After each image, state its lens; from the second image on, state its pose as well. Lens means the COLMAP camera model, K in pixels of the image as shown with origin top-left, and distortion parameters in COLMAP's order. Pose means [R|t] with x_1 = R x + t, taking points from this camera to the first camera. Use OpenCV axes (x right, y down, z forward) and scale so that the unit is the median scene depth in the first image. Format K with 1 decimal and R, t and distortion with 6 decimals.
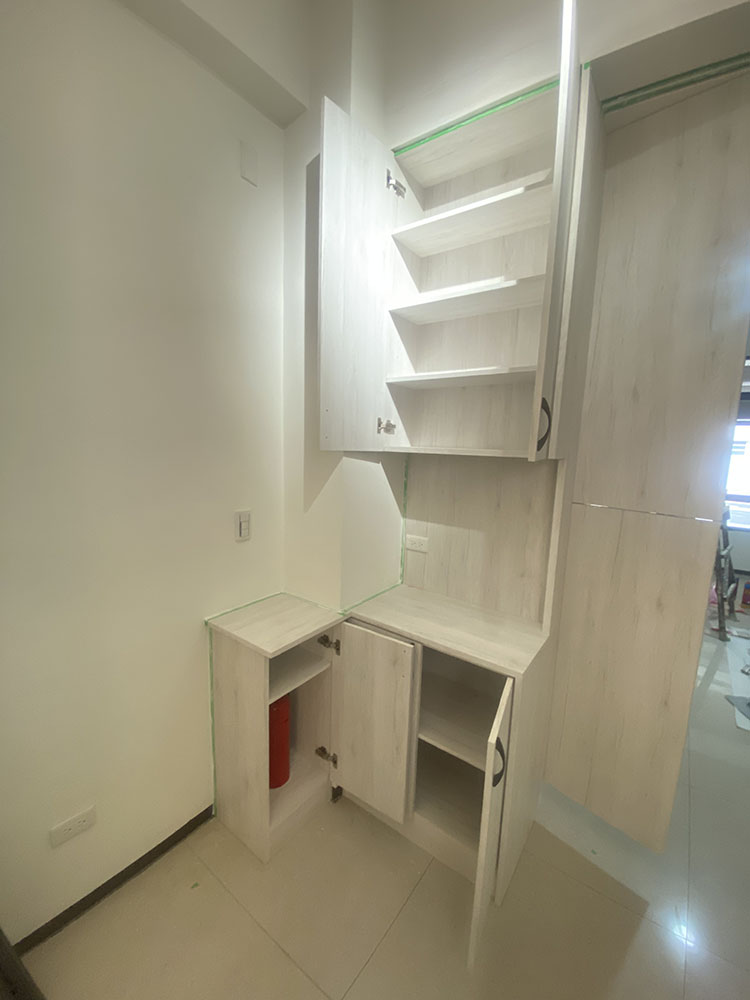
lens RADIAL K [[398.3, 0, 375.0], [0, 398.3, 500.0], [0, 0, 1]] dist [0.016095, -0.019203]
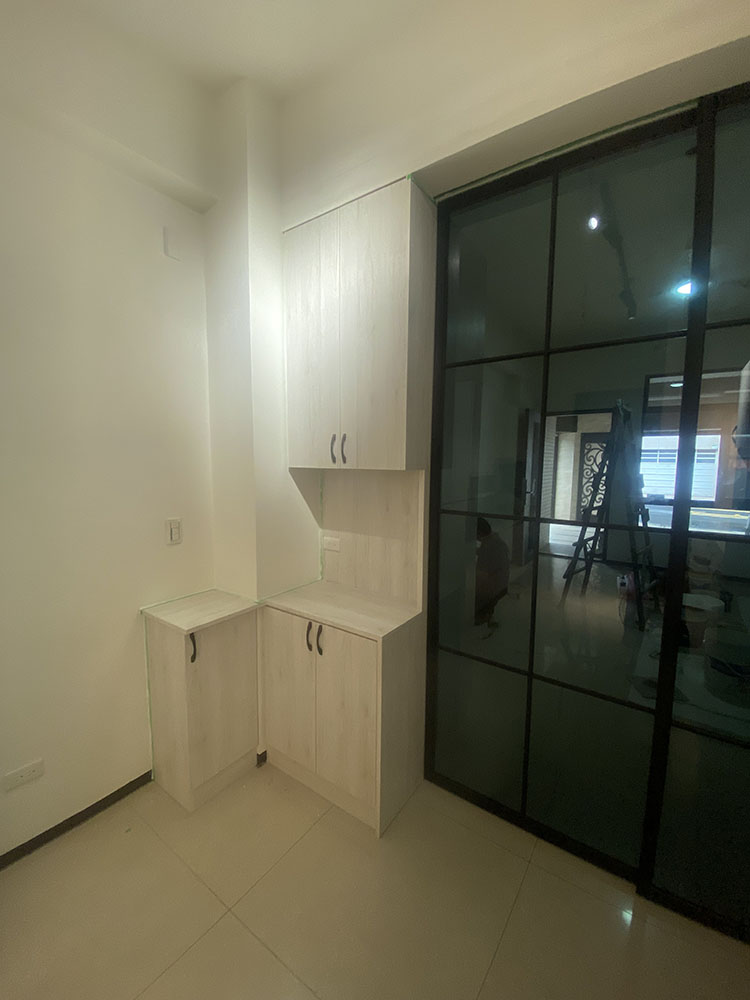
lens RADIAL K [[398.3, 0, 375.0], [0, 398.3, 500.0], [0, 0, 1]] dist [0.016095, -0.019203]
pose [[0.999372, -0.028747, 0.020704, 0.255429], [0.029607, 0.998657, -0.042516, 0.038177], [-0.019454, 0.043103, 0.998881, -0.226850]]
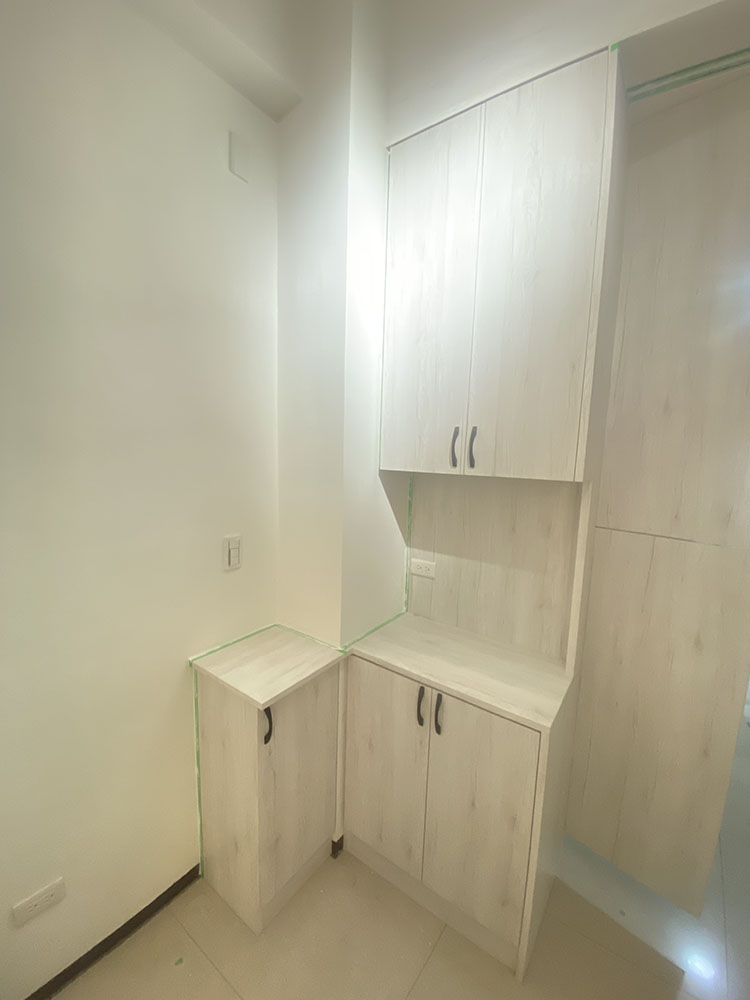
lens RADIAL K [[400.7, 0, 375.0], [0, 400.7, 500.0], [0, 0, 1]] dist [0.001737, -0.011508]
pose [[0.999964, -0.004395, 0.007234, -0.013978], [0.004525, 0.999825, -0.018128, -0.038420], [-0.007153, 0.018160, 0.999810, 0.089698]]
